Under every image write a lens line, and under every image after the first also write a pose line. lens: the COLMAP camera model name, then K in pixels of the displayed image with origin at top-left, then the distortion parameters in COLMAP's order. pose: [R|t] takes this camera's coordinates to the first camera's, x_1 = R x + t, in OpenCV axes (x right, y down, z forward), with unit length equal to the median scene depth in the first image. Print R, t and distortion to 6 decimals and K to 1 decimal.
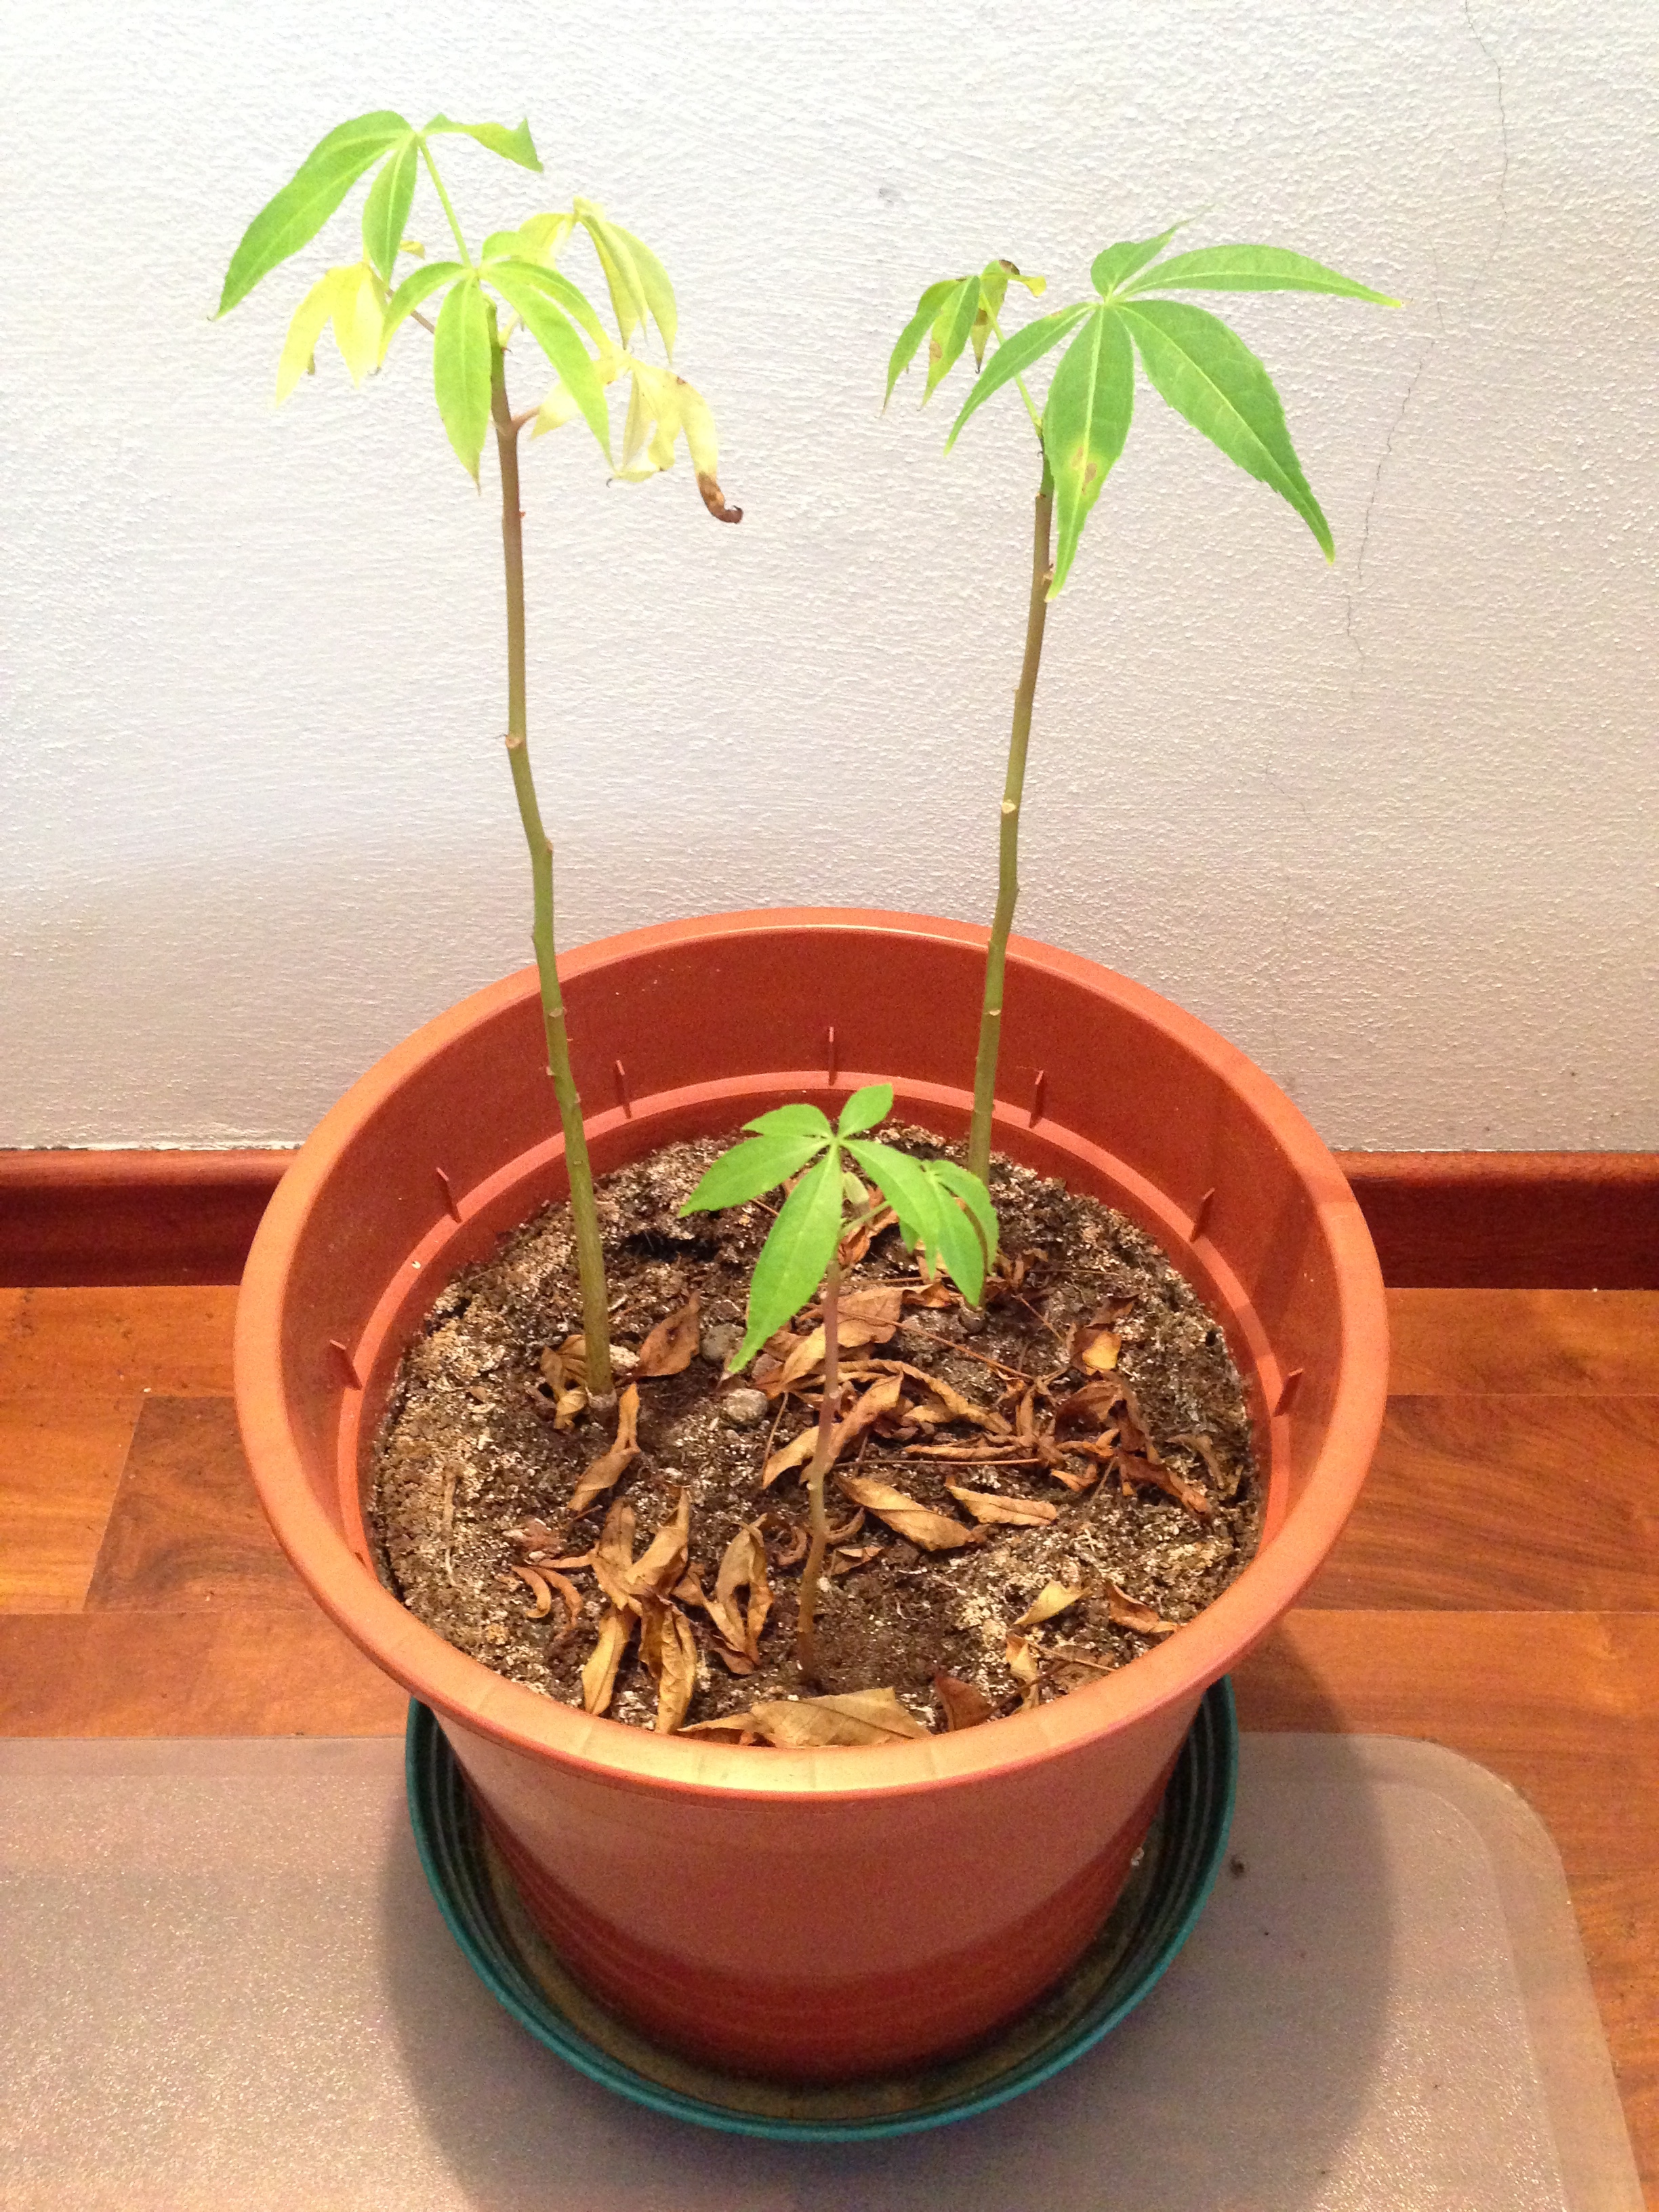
lens RADIAL K [[2056.7, 0, 833.9], [0, 2056.7, 1106.1], [0, 0, 1]] dist [0.036882, 0.000000]
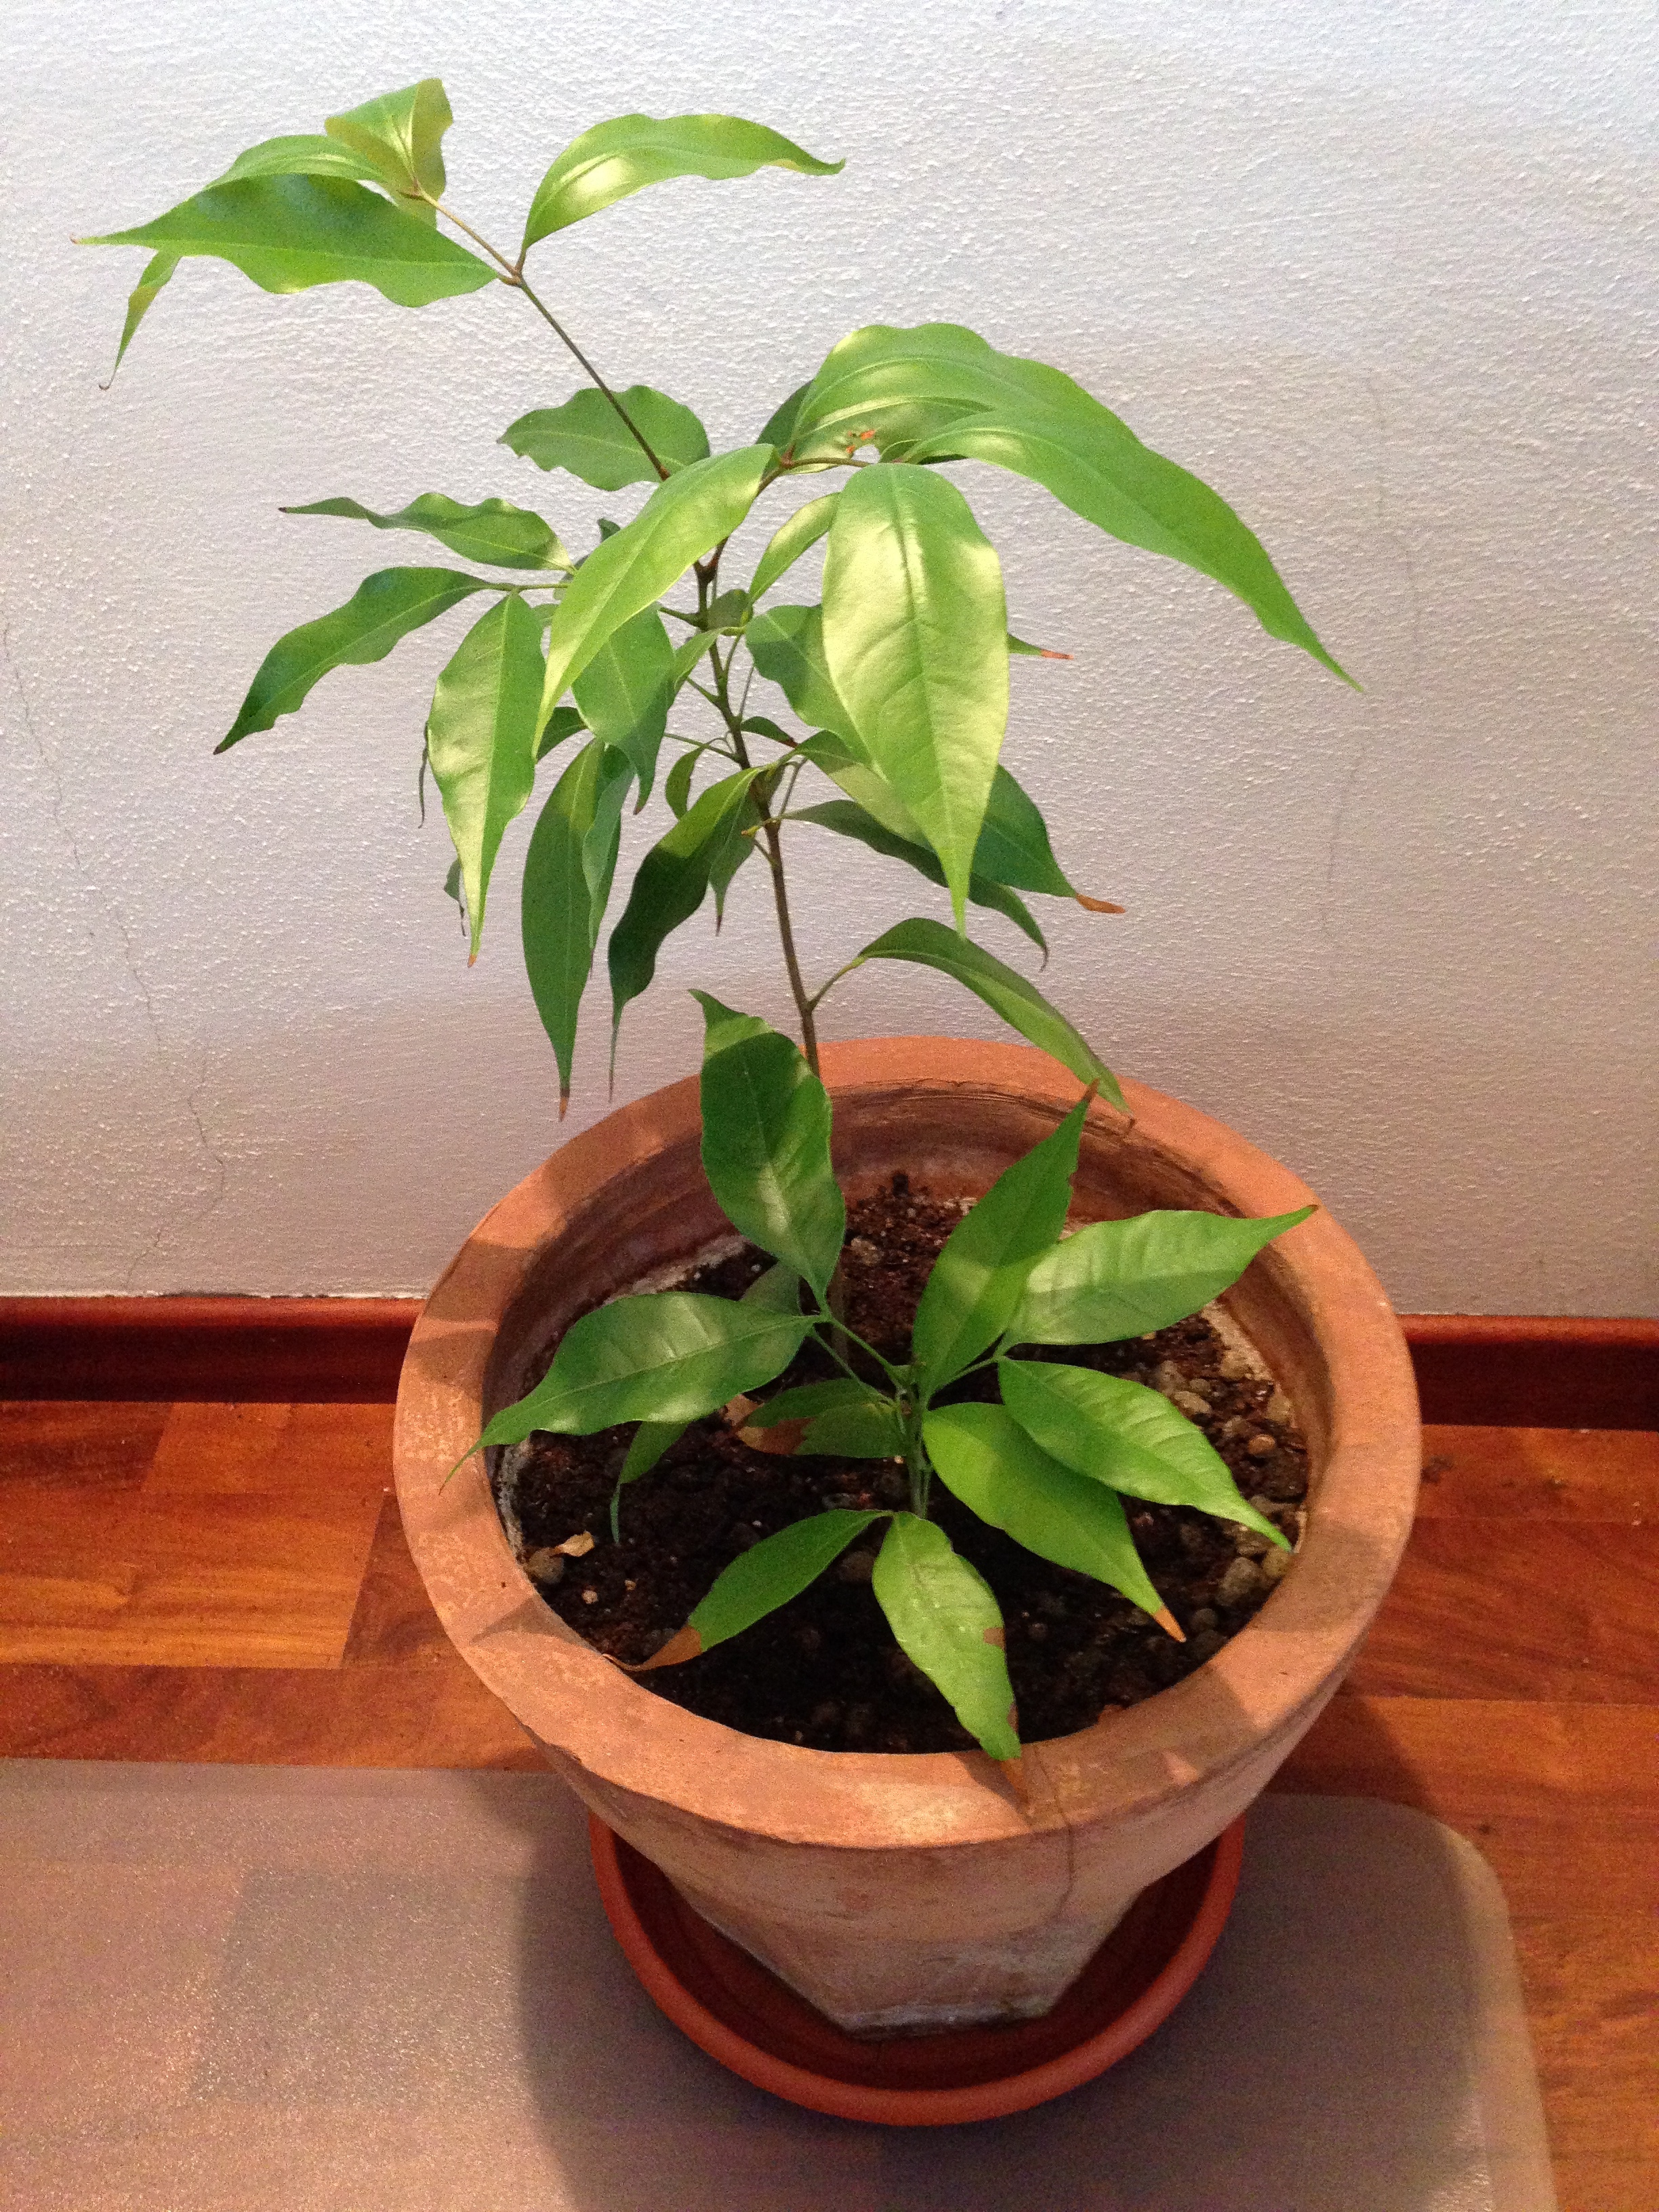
lens RADIAL K [[2056.7, 0, 827.0], [0, 2056.7, 1112.7], [0, 0, 1]] dist [0.036882, 0.000000]
pose [[0.996632, 0.005128, -0.081841, 0.040554], [-0.006808, 0.999771, -0.020264, -0.076396], [0.081718, 0.020752, 0.996439, -0.260660]]
